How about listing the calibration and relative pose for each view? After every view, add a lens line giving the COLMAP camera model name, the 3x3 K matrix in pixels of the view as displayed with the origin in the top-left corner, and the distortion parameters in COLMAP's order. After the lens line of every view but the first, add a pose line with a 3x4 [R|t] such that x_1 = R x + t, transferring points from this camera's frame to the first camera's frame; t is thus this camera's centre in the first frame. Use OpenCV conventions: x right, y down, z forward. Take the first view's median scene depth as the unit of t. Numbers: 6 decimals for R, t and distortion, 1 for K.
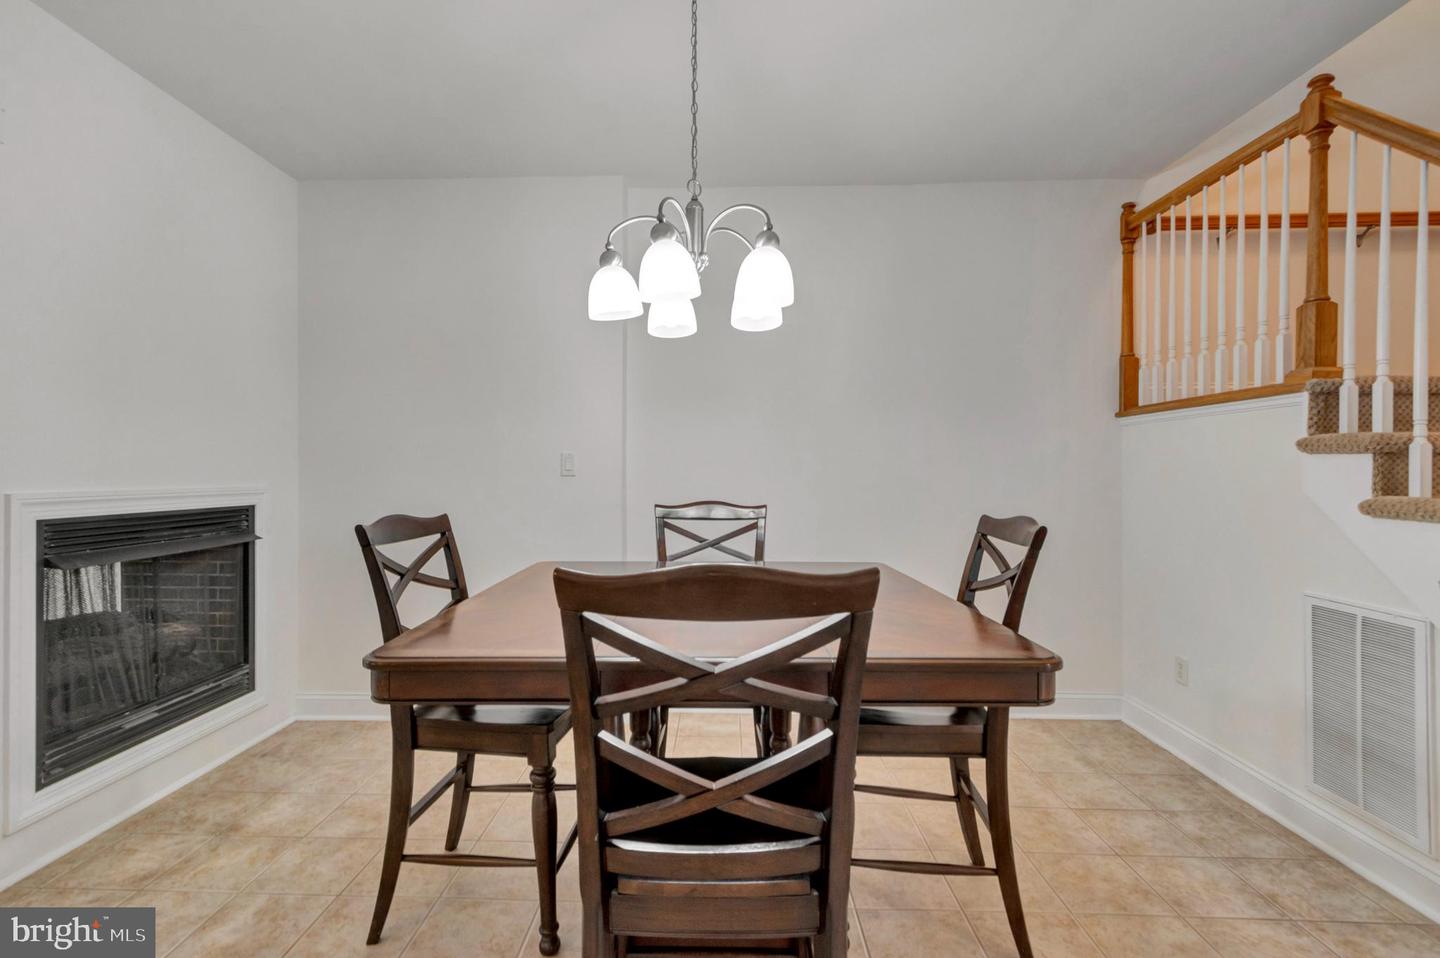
lens RADIAL K [[681.0, 0, 719.4], [0, 681.0, 482.7], [0, 0, 1]] dist [0.002949, 0.000457]
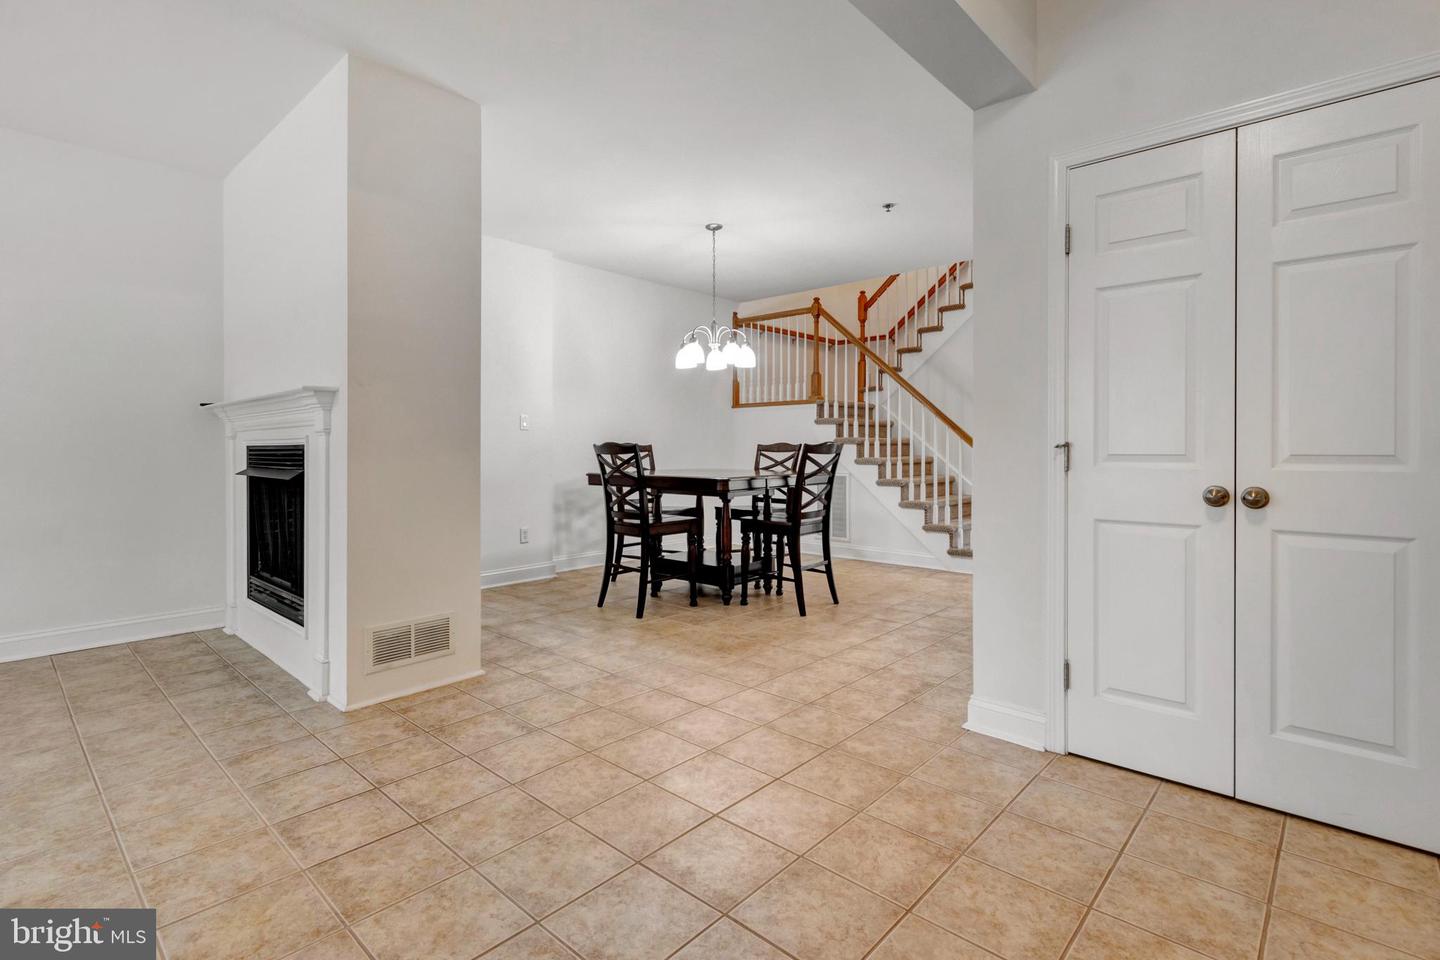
lens RADIAL K [[681.0, 0, 714.4], [0, 681.0, 468.9], [0, 0, 1]] dist [0.002949, 0.000457]
pose [[0.667882, -0.014912, 0.744118, -1.627436], [0.007364, 0.999883, 0.013428, 0.105799], [-0.744231, -0.003488, 0.667913, -0.644341]]
